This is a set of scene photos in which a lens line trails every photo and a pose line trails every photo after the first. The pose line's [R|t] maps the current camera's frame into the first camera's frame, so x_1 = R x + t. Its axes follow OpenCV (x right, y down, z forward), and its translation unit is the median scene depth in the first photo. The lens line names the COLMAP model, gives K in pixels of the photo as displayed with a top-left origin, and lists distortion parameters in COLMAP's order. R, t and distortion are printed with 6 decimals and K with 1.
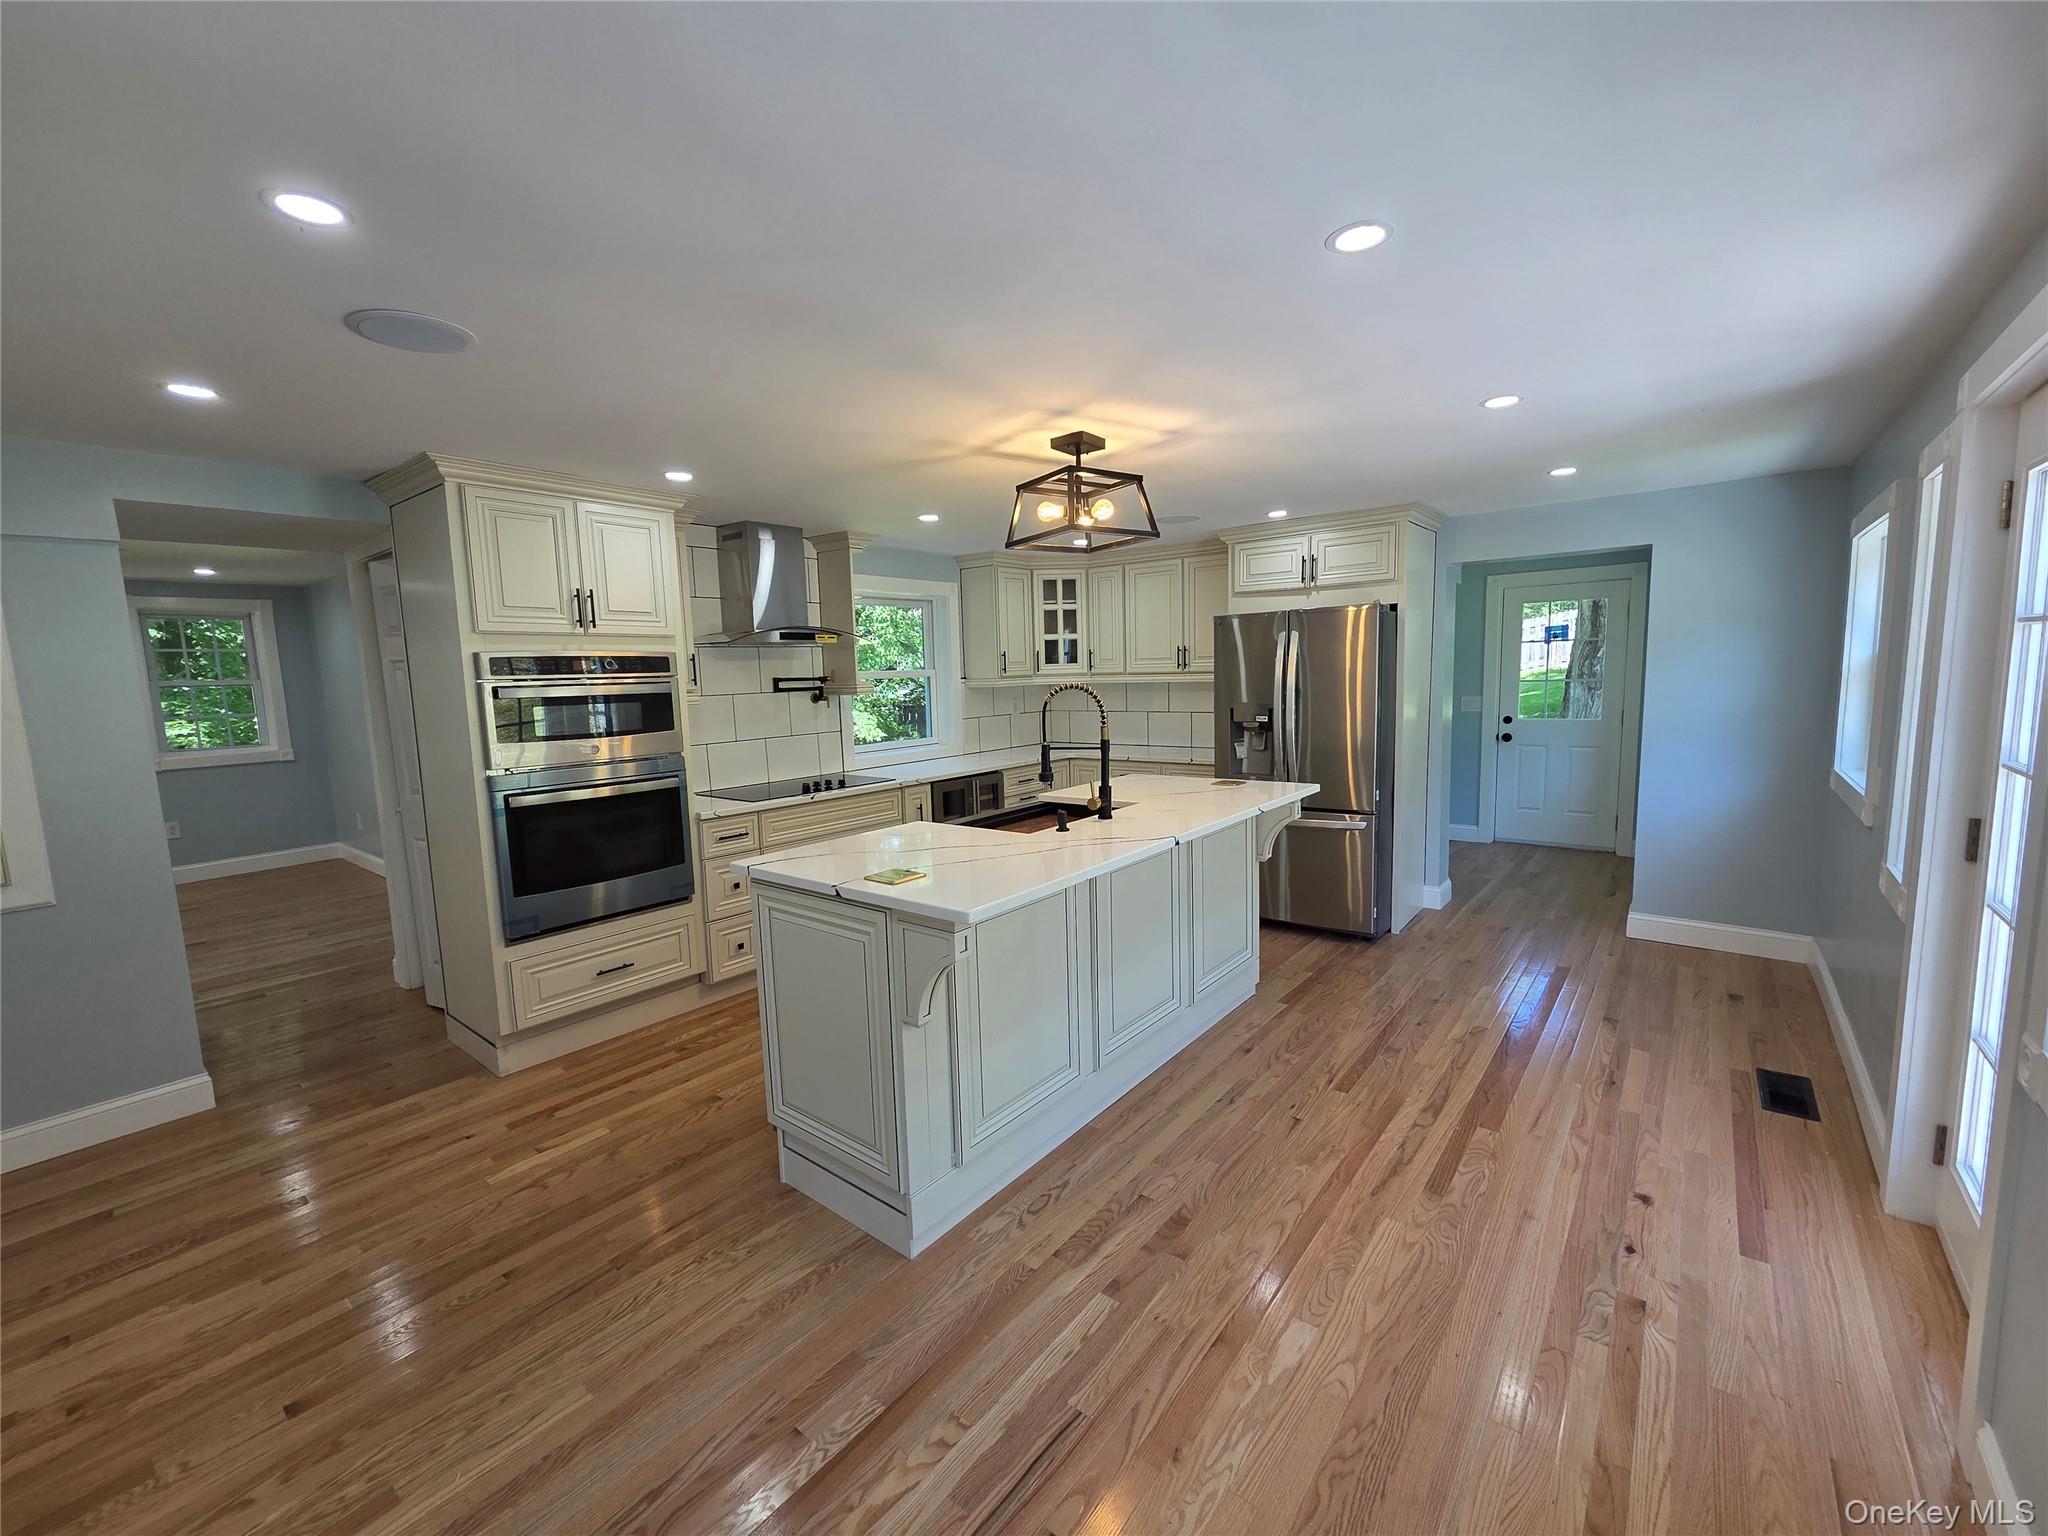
lens RADIAL K [[839.7, 0, 1023.5], [0, 839.7, 771.3], [0, 0, 1]] dist [-0.000703, 0.000626]
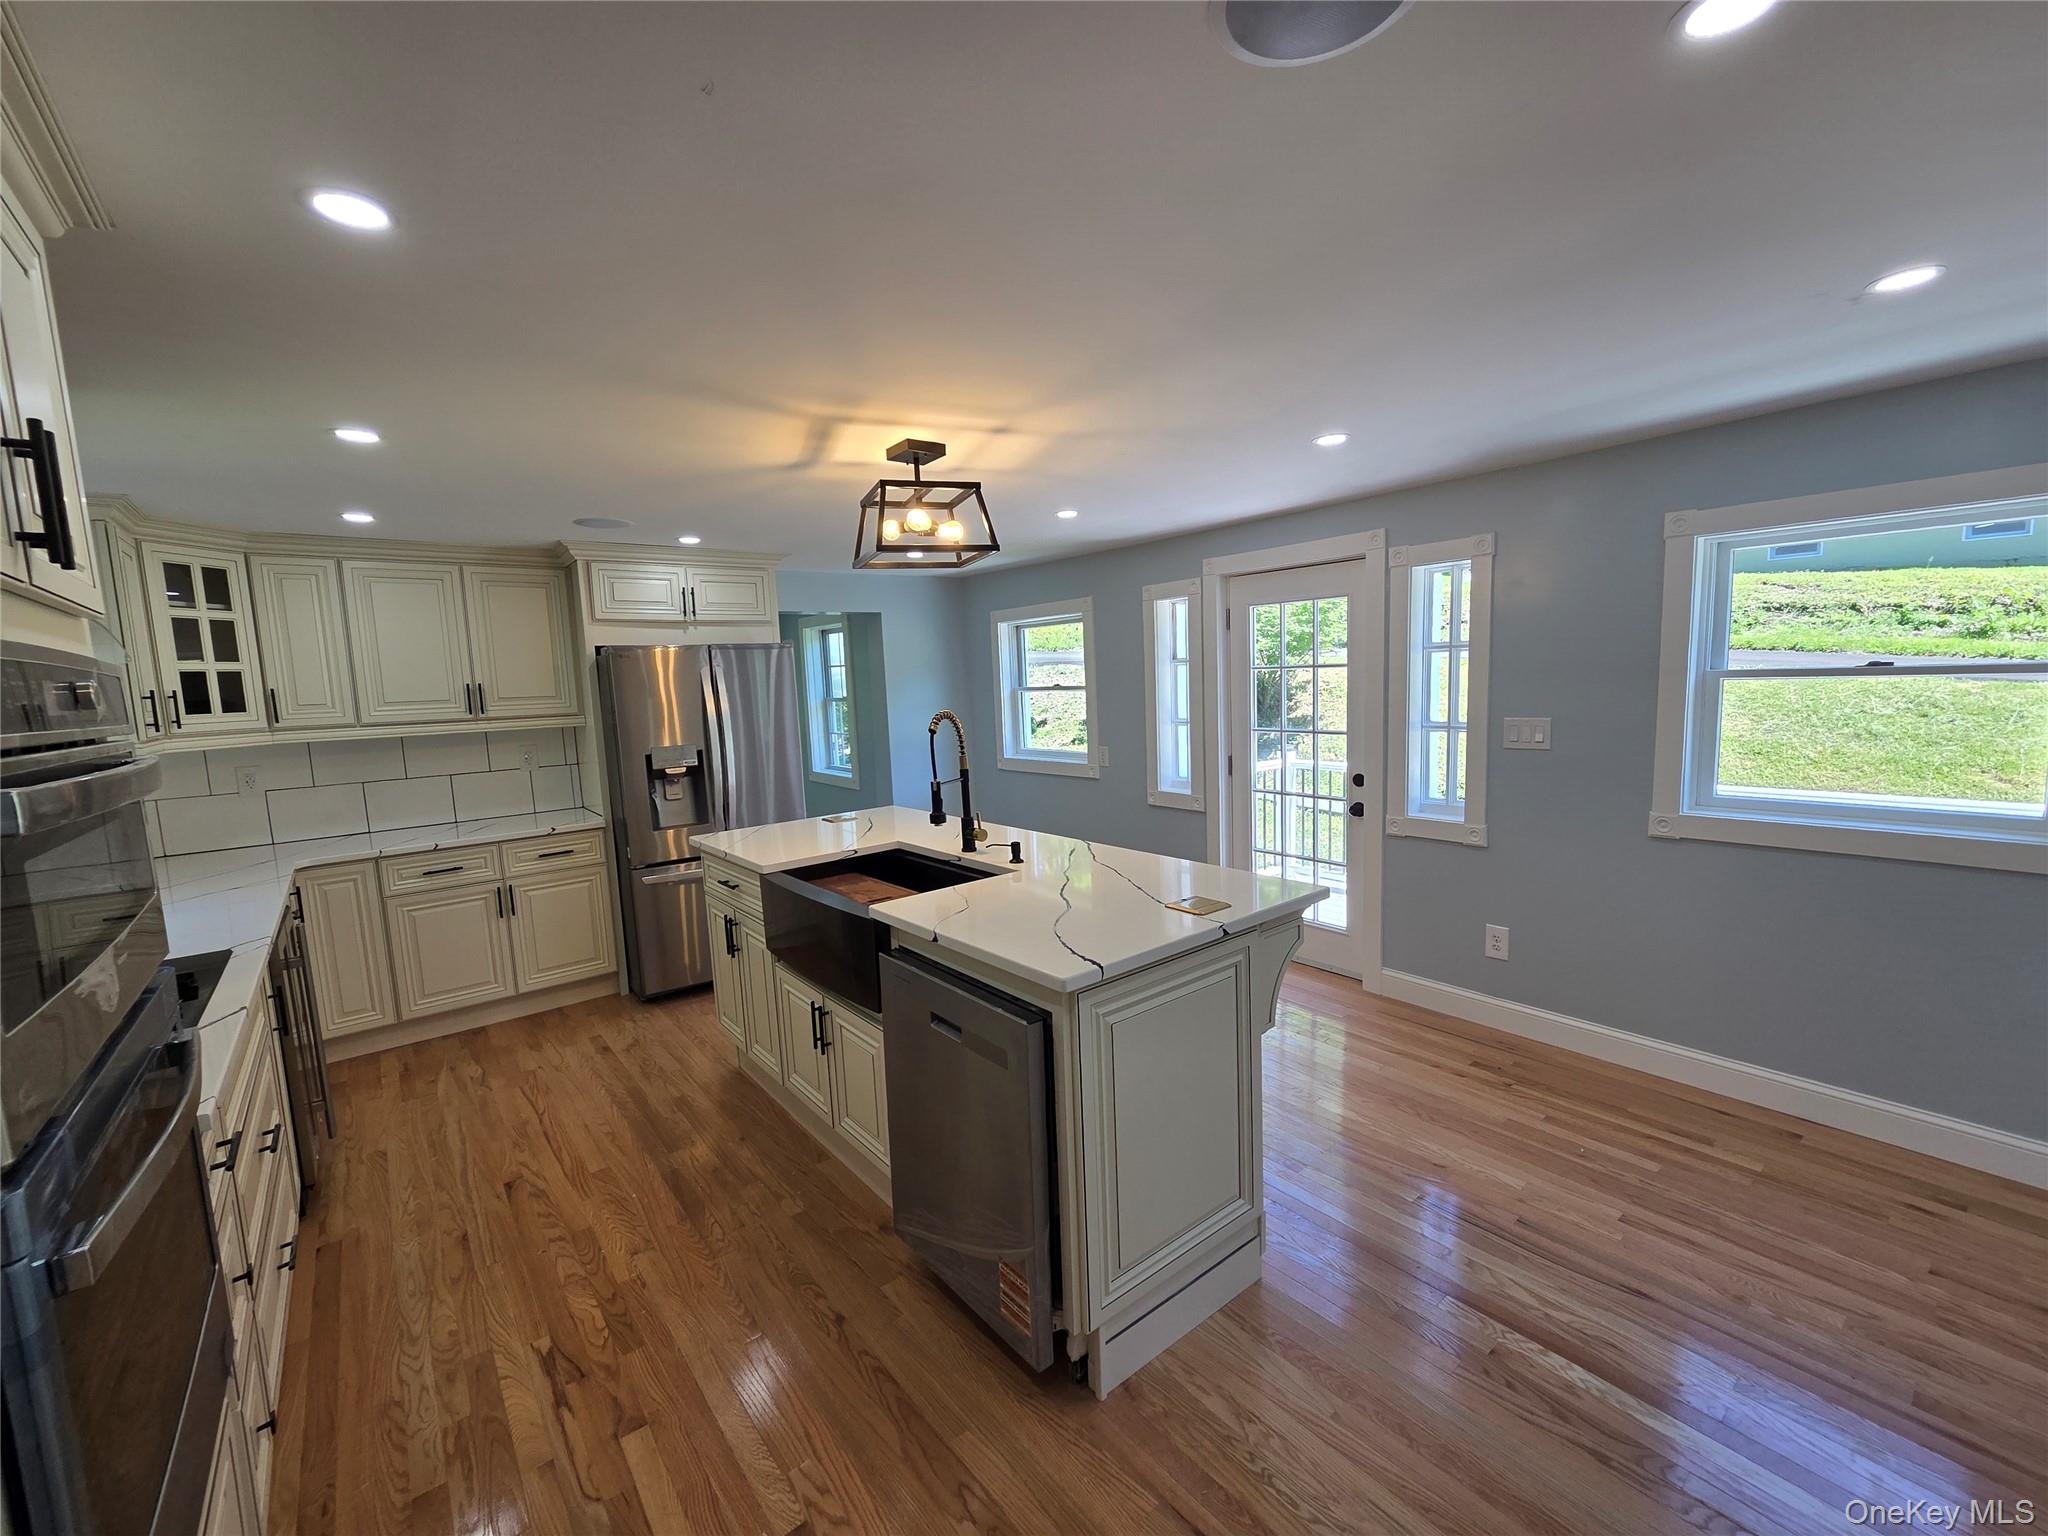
lens RADIAL K [[839.7, 0, 1019.4], [0, 839.7, 771.0], [0, 0, 1]] dist [-0.000703, 0.000626]
pose [[0.219326, -0.088008, 0.971674, -0.565216], [0.151714, 0.986885, 0.055141, -0.054021], [-0.963784, 0.135323, 0.229801, 0.492914]]
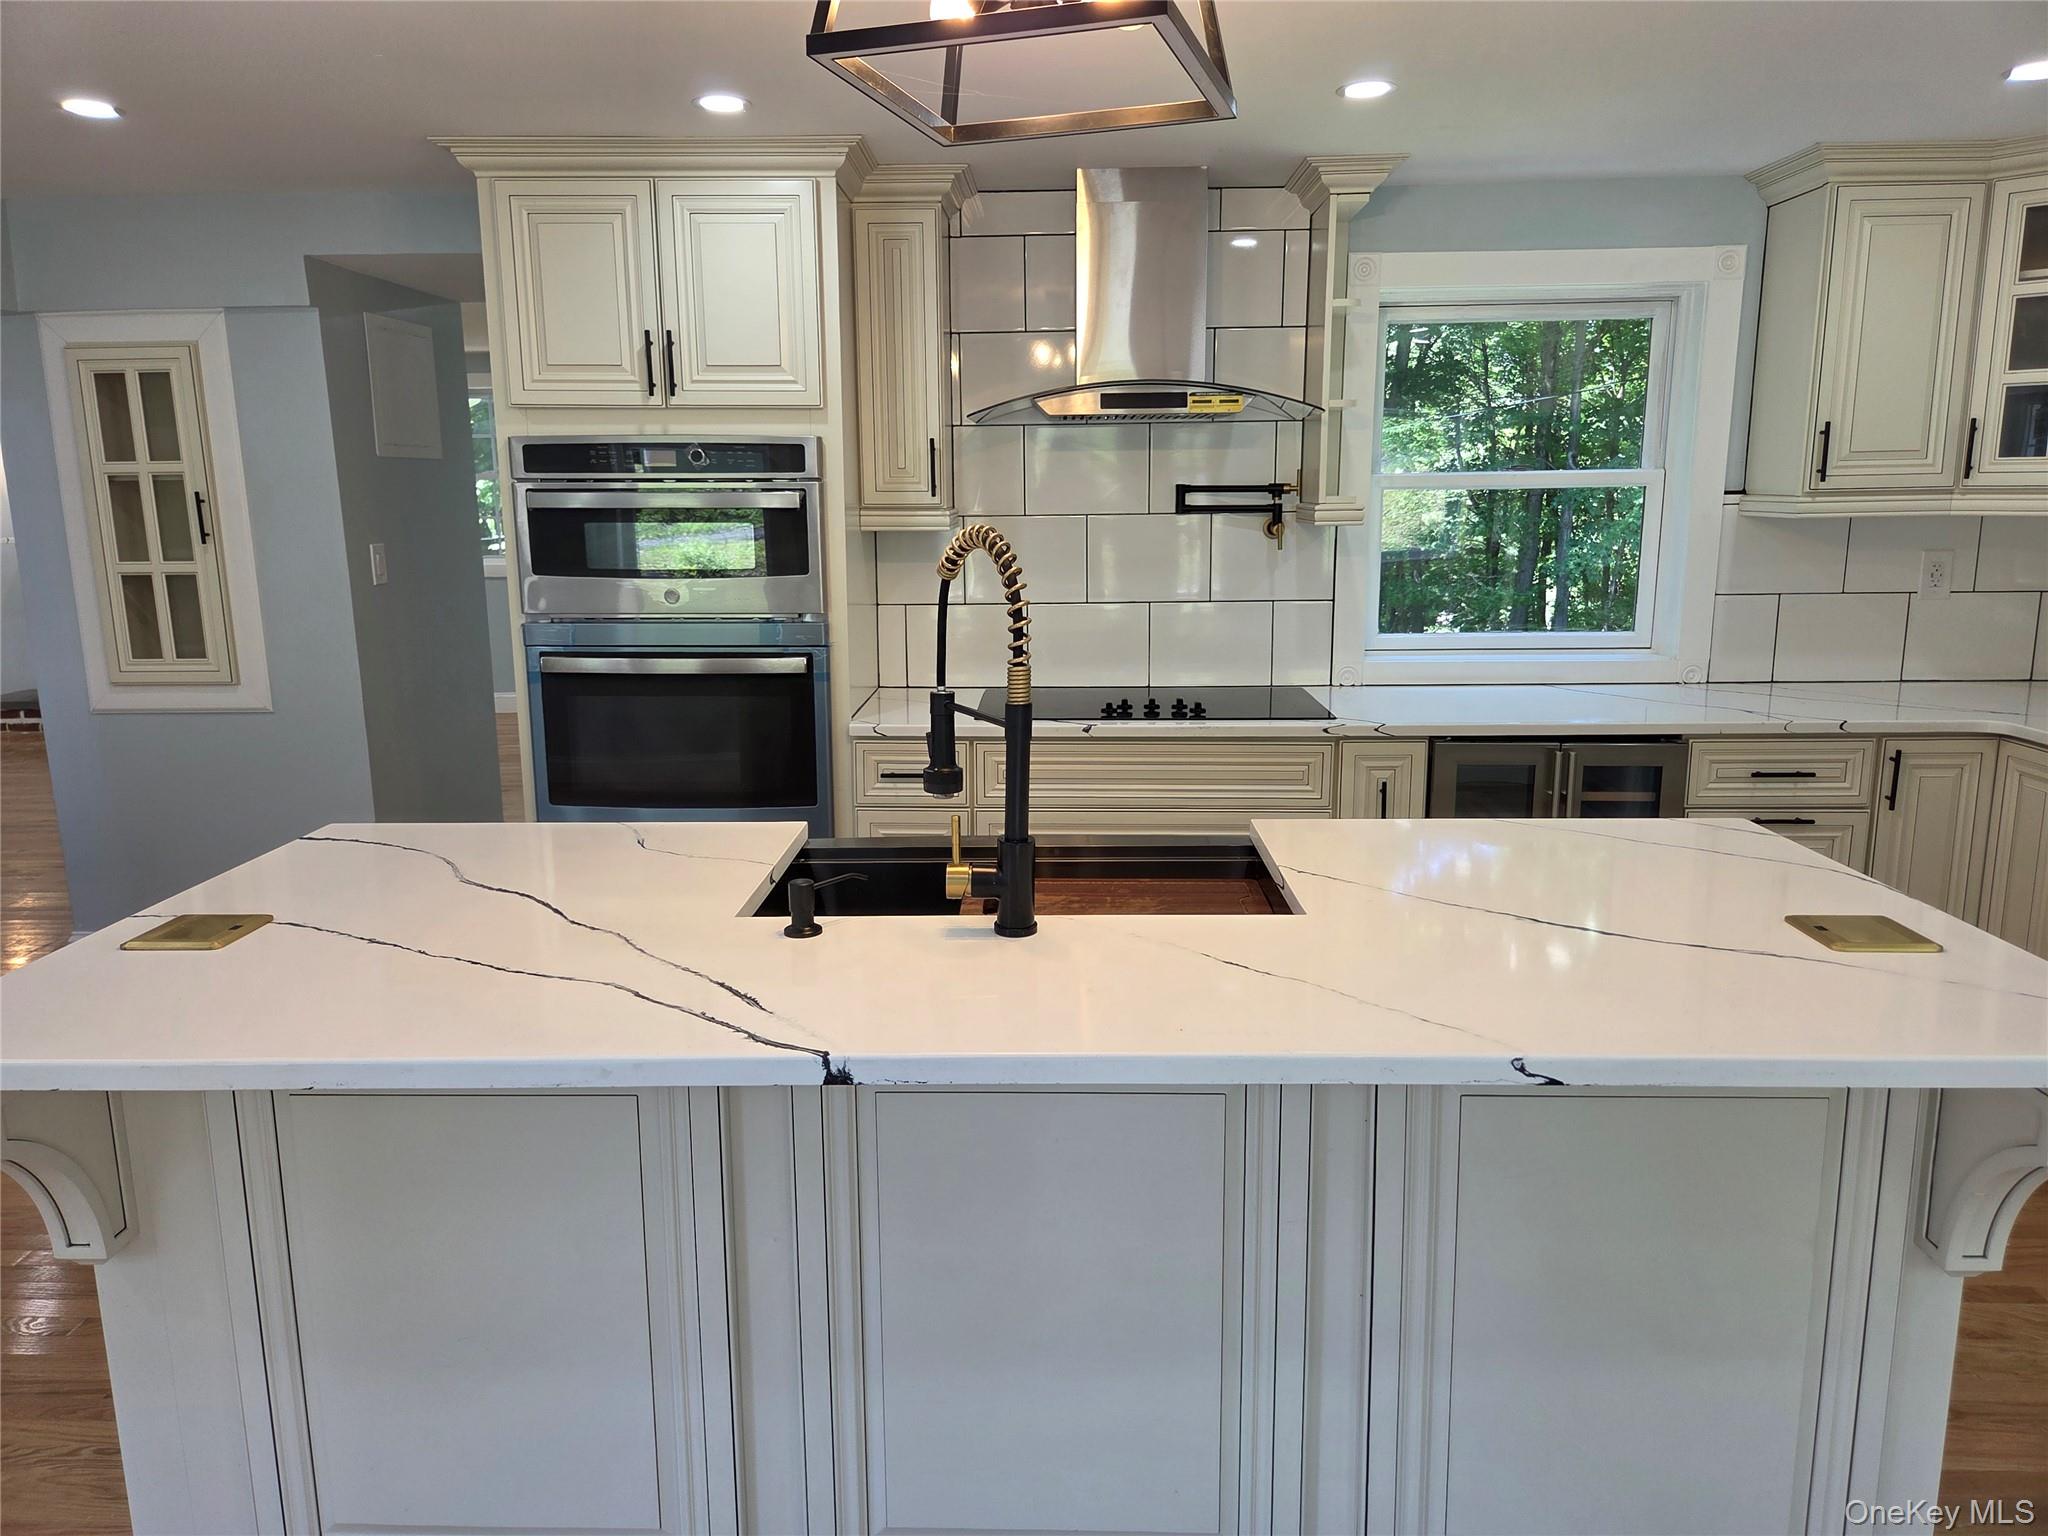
lens RADIAL K [[1373.1, 0, 1022.6], [0, 1373.1, 753.3], [0, 0, 1]] dist [0.045276, -0.027227]
pose [[0.604213, 0.176073, -0.777126, 0.360605], [-0.104626, 0.984368, 0.141681, -0.065516], [0.789924, -0.004298, 0.613189, 0.458324]]
